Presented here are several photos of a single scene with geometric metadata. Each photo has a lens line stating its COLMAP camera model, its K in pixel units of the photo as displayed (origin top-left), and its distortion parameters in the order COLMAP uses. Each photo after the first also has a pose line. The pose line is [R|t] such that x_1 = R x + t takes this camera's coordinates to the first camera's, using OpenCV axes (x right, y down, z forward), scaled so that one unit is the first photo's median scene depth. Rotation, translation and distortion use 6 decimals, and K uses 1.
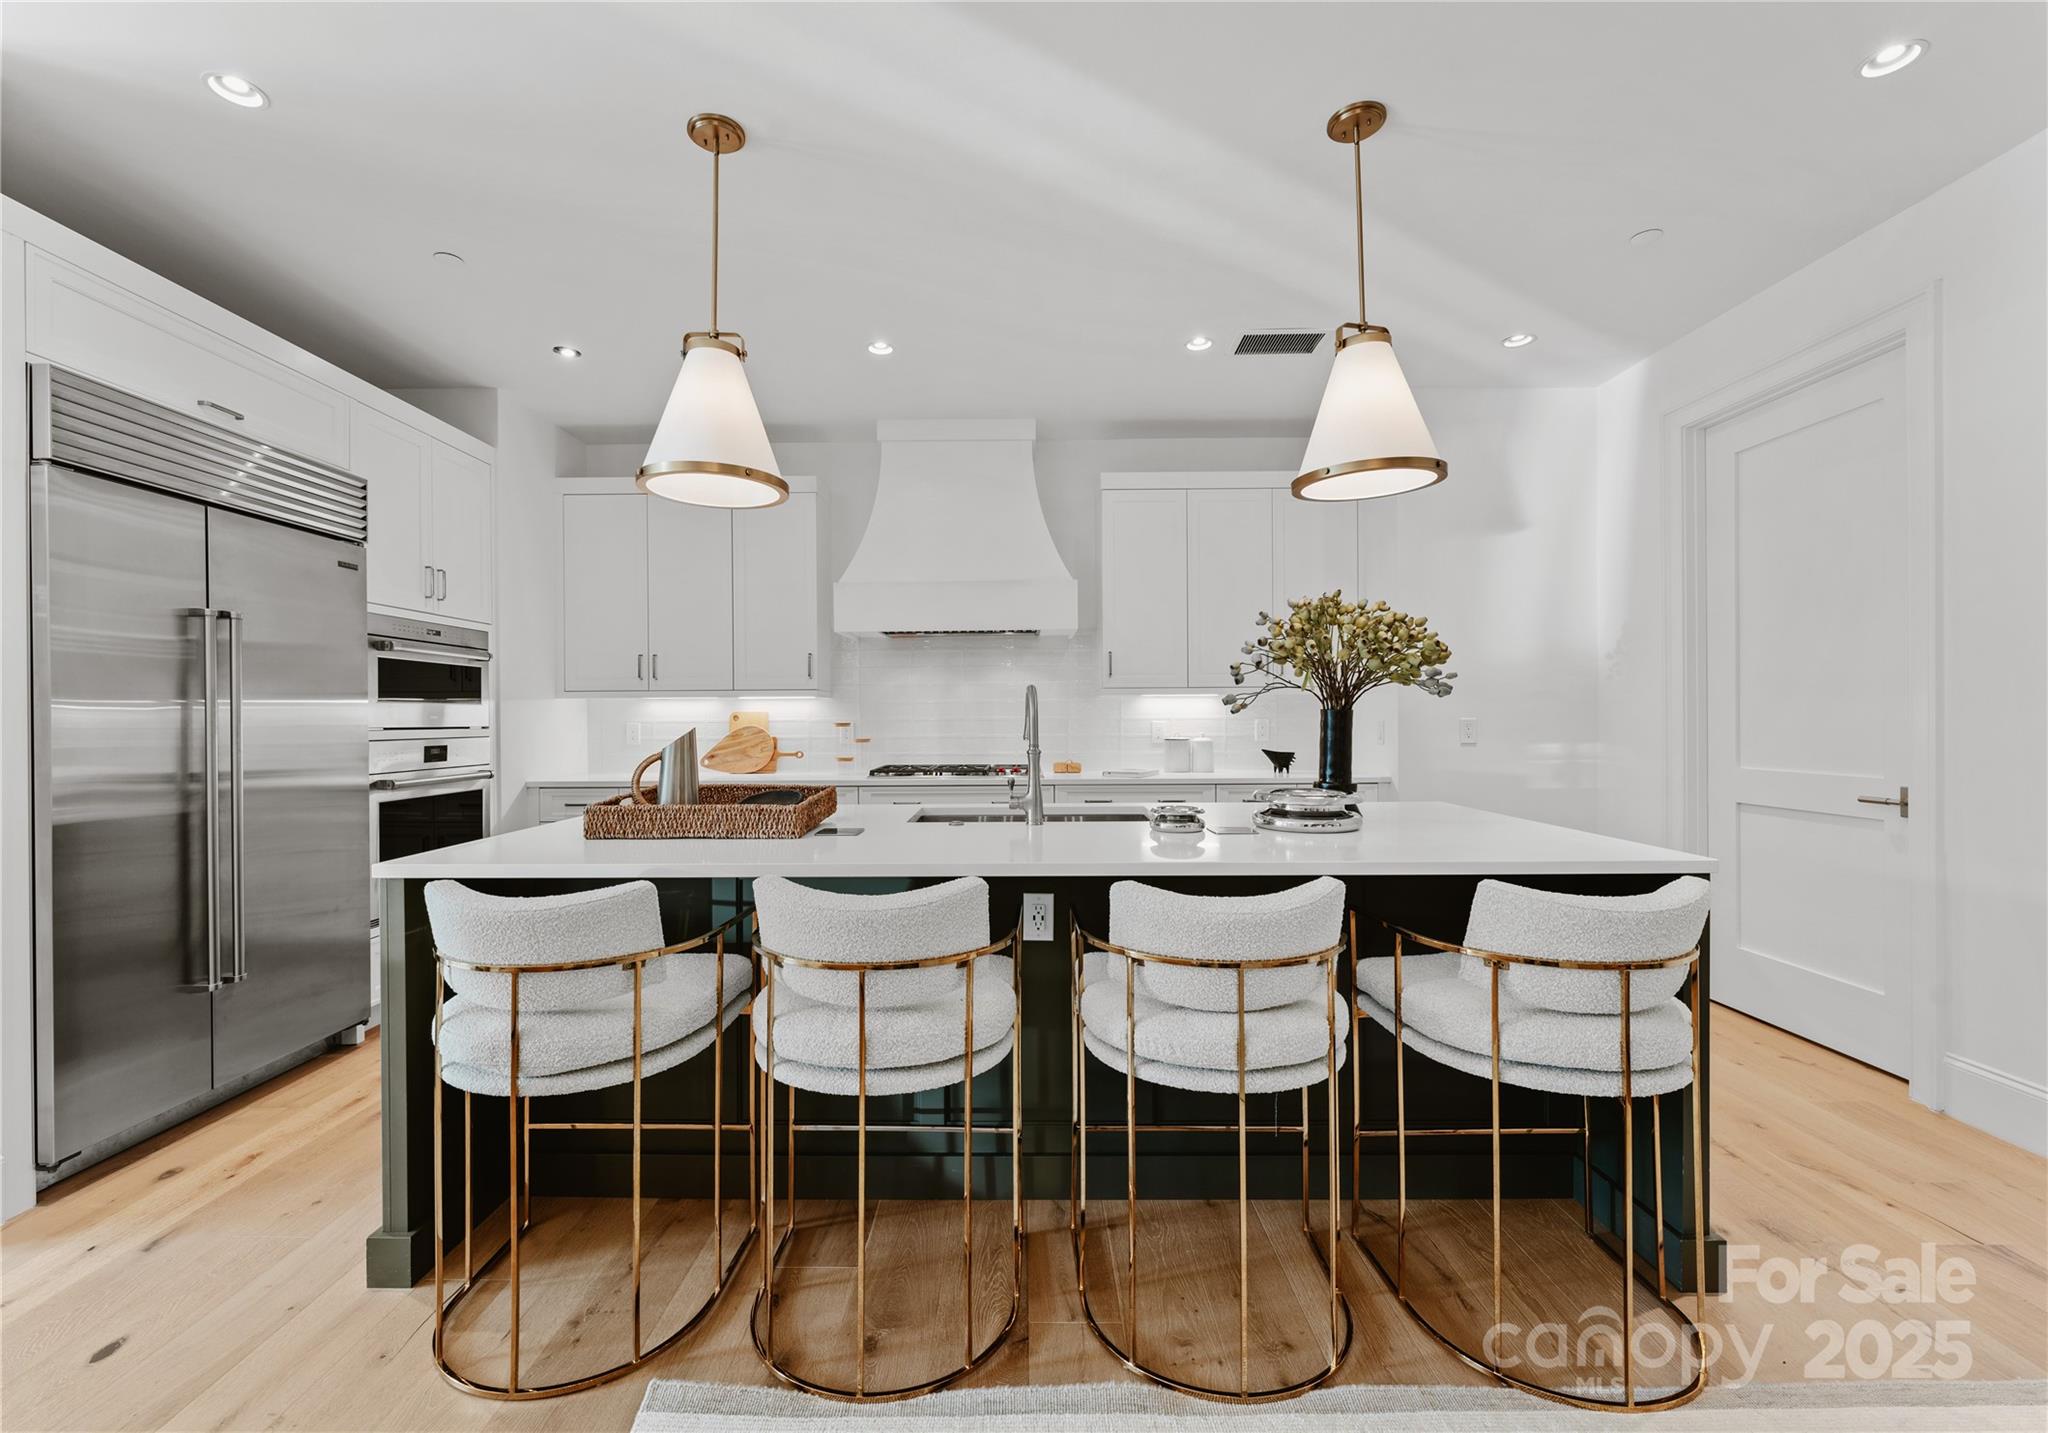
lens RADIAL K [[859.6, 0, 1004.3], [0, 859.6, 713.2], [0, 0, 1]] dist [0.007010, 0.000477]
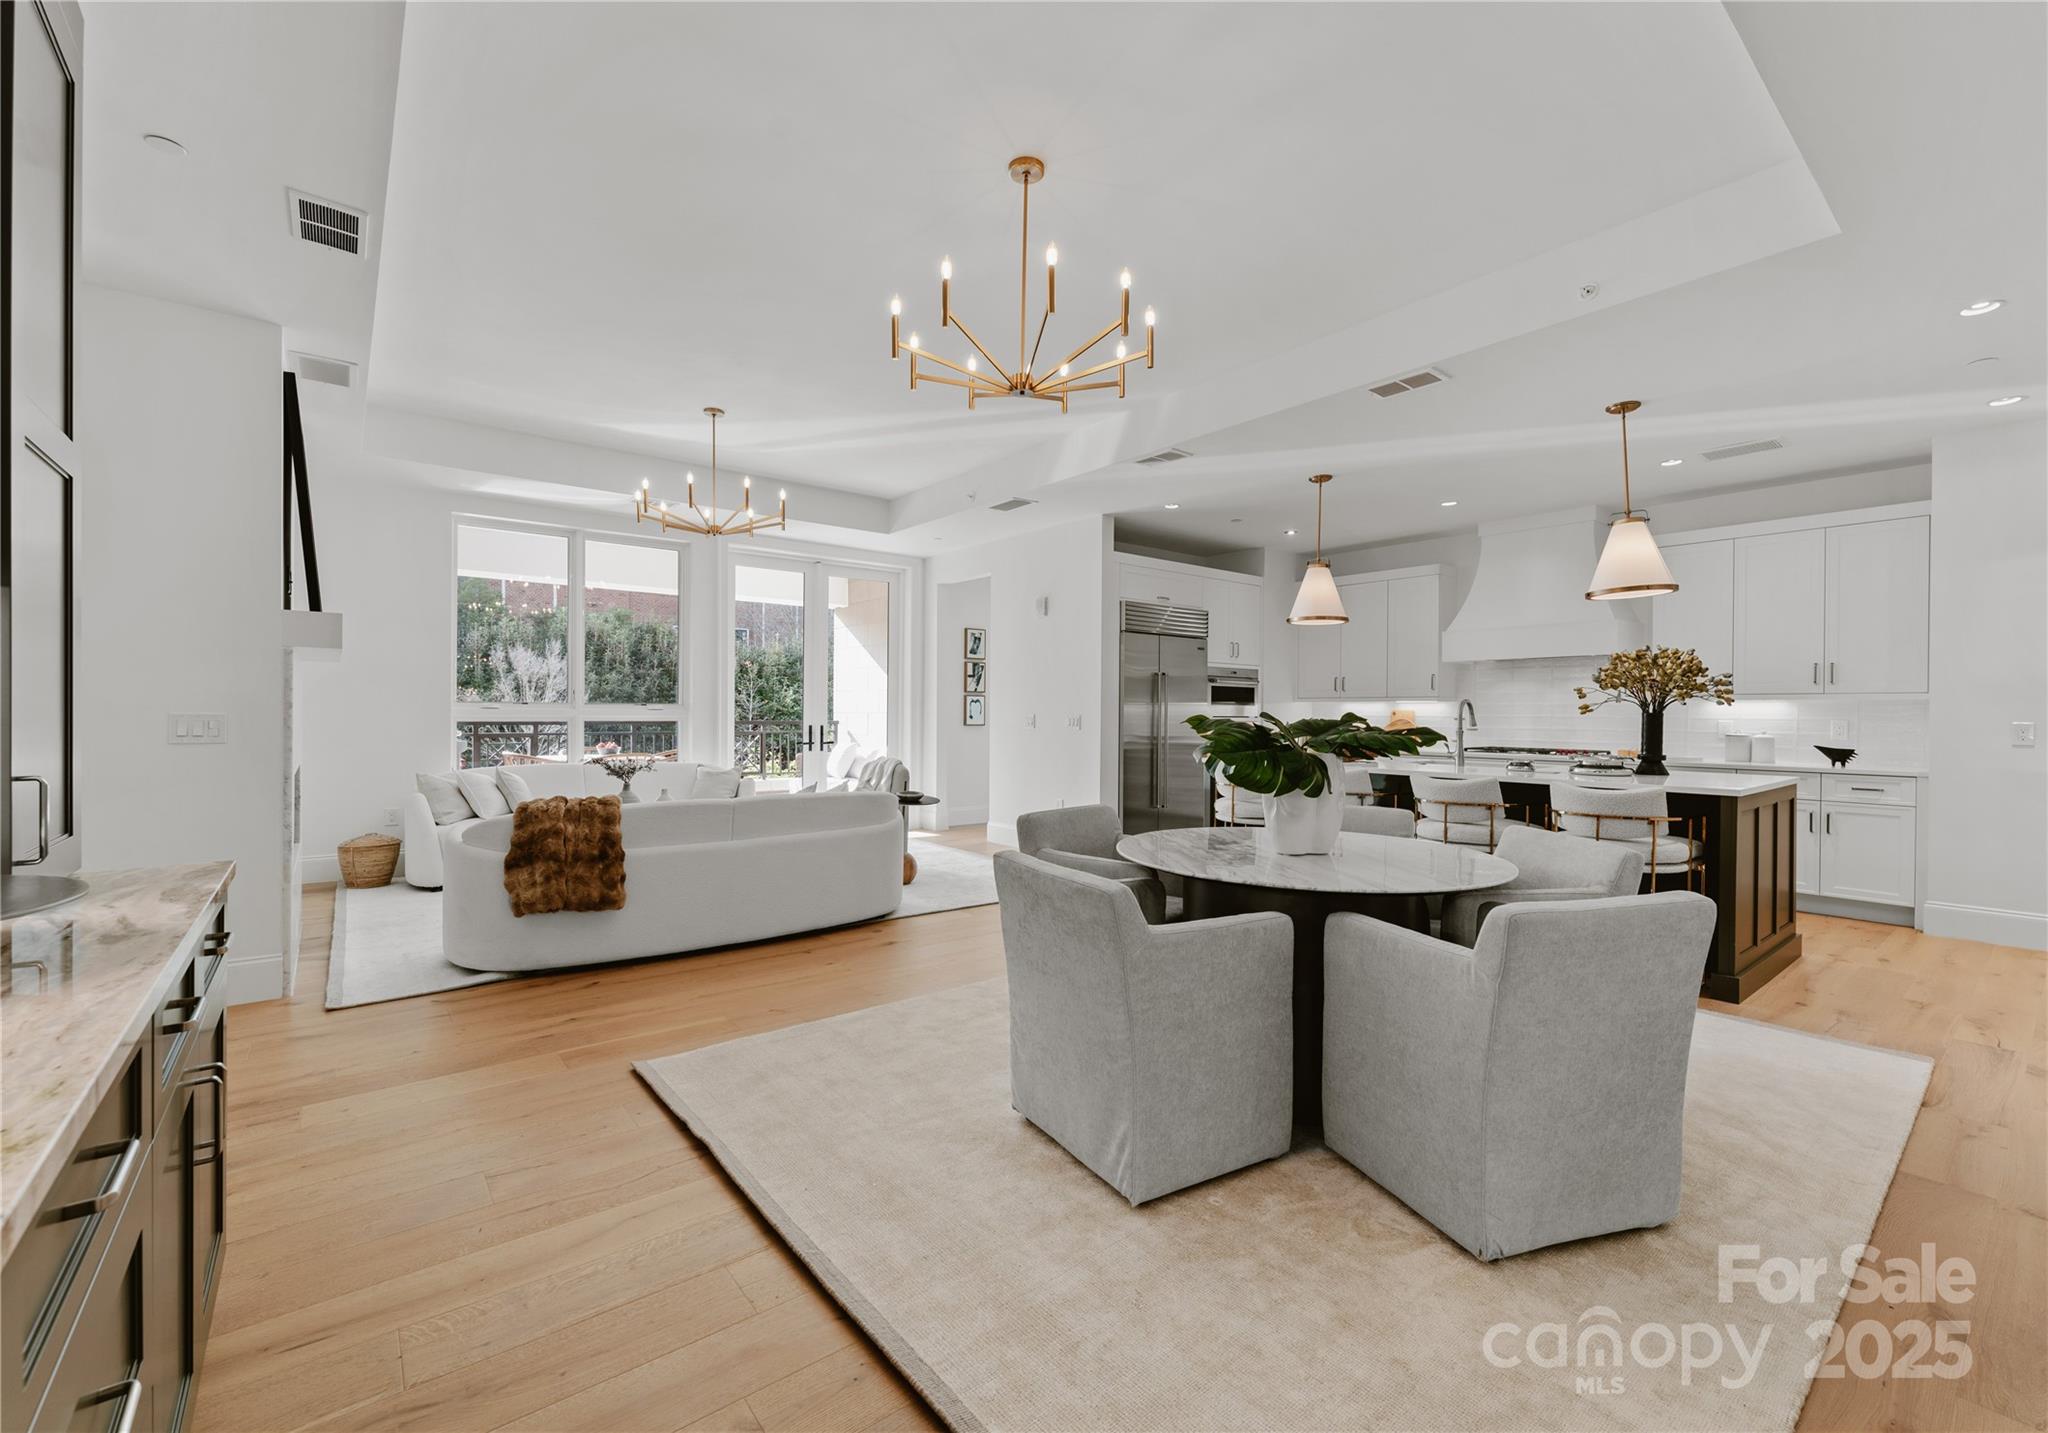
lens RADIAL K [[859.6, 0, 1004.3], [0, 859.6, 713.2], [0, 0, 1]] dist [0.007010, 0.000477]
pose [[0.628503, 0.011731, -0.777718, 0.845381], [-0.007919, 0.999931, 0.008683, -0.007571], [0.777767, 0.000702, 0.628553, -1.035578]]
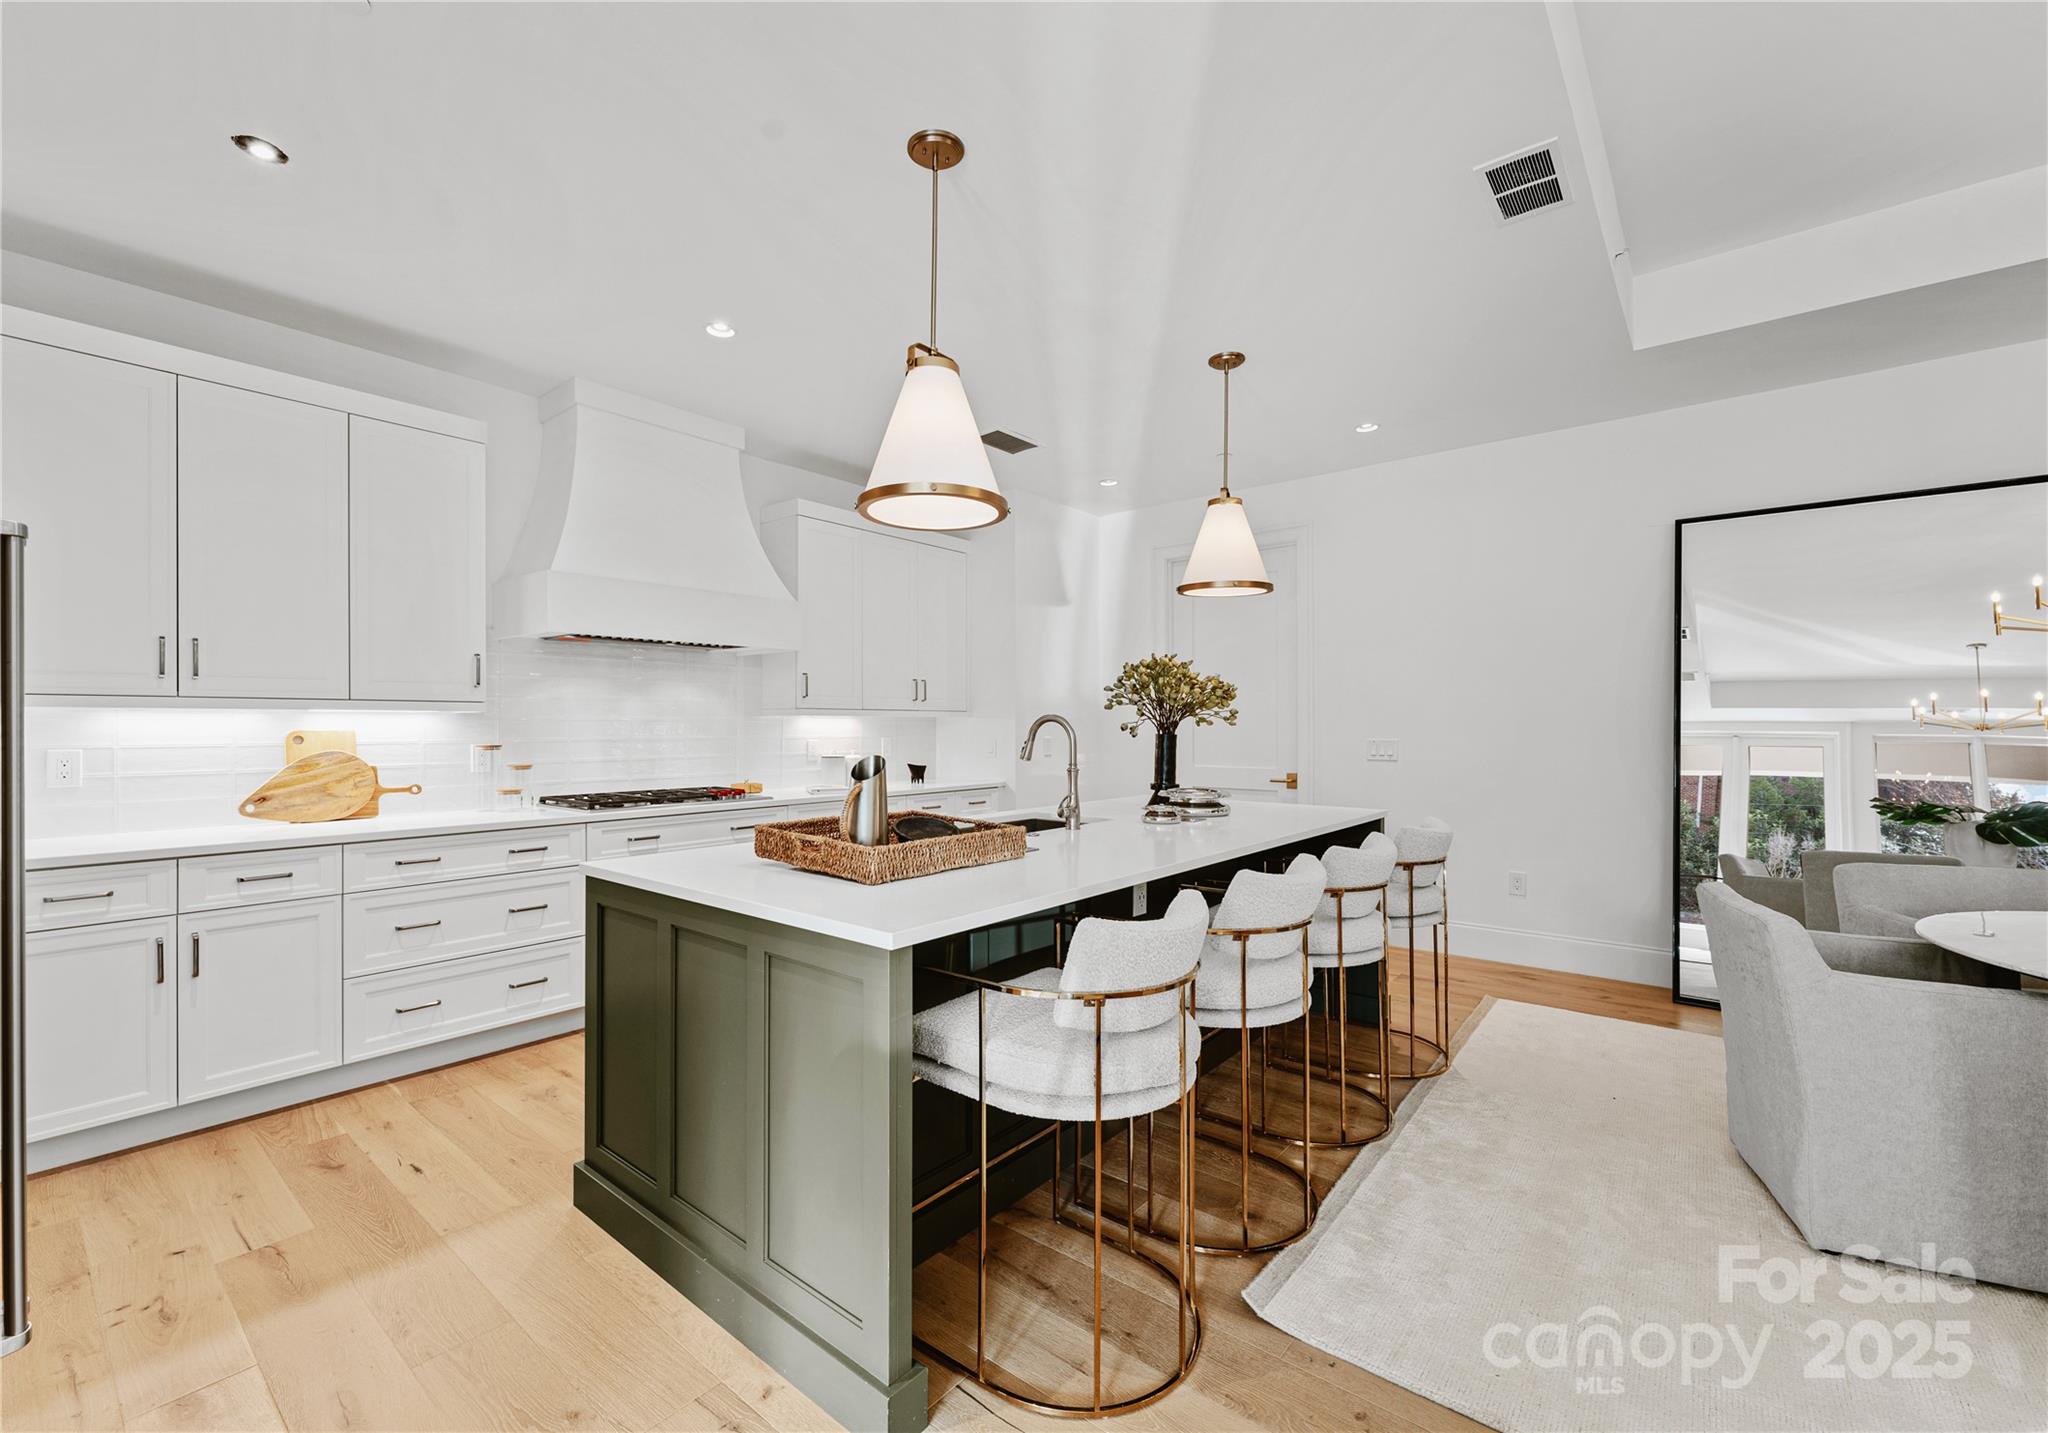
lens RADIAL K [[859.6, 0, 1004.3], [0, 859.6, 713.2], [0, 0, 1]] dist [0.007010, 0.000477]
pose [[0.629670, 0.017264, 0.776671, -0.855320], [-0.005913, 0.999831, -0.017431, -0.011309], [-0.776841, 0.006383, 0.629665, 0.267837]]
